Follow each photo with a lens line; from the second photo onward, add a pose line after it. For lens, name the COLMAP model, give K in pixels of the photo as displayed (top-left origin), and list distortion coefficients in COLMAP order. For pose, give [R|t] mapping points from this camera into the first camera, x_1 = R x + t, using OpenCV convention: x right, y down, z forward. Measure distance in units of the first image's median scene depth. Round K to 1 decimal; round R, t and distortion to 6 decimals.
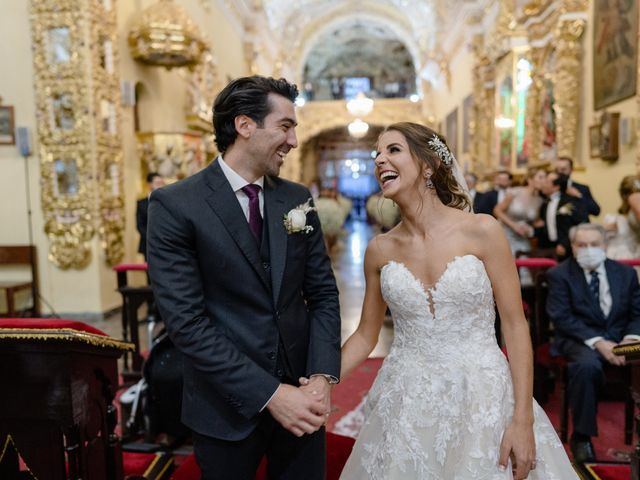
lens RADIAL K [[459.9, 0, 320.0], [0, 459.9, 240.0], [0, 0, 1]] dist [-0.001044, 0.001191]
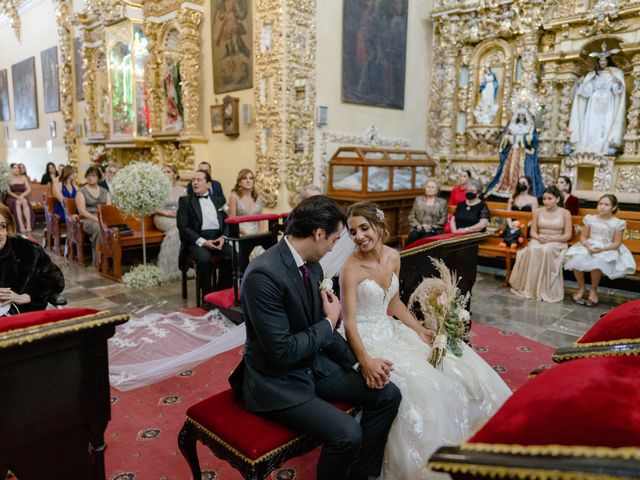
lens RADIAL K [[466.4, 0, 295.1], [0, 466.4, 237.2], [0, 0, 1]] dist [-0.001966, -0.000605]
pose [[0.642231, -0.095042, 0.760596, -0.223557], [0.042842, 0.995183, 0.088180, -0.002274], [-0.765313, -0.024046, 0.643209, 0.036002]]
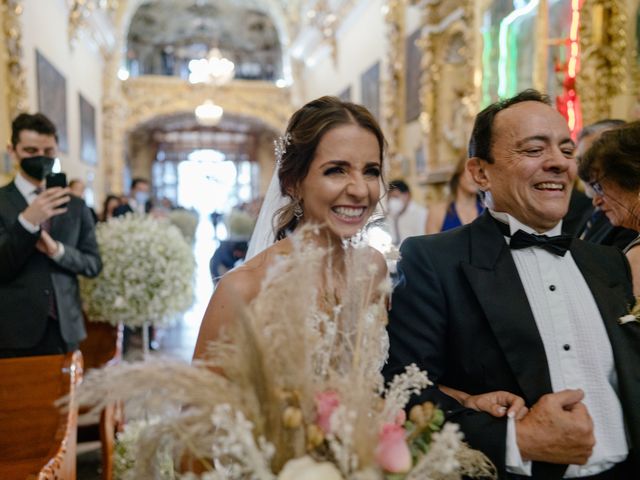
lens RADIAL K [[470.7, 0, 318.2], [0, 470.7, 240.1], [0, 0, 1]] dist [0.000512, -0.003716]
pose [[0.947337, -0.015977, 0.319839, 0.017161], [0.024928, 0.999403, -0.023913, -0.067181], [-0.319266, 0.030626, 0.947170, 0.719891]]
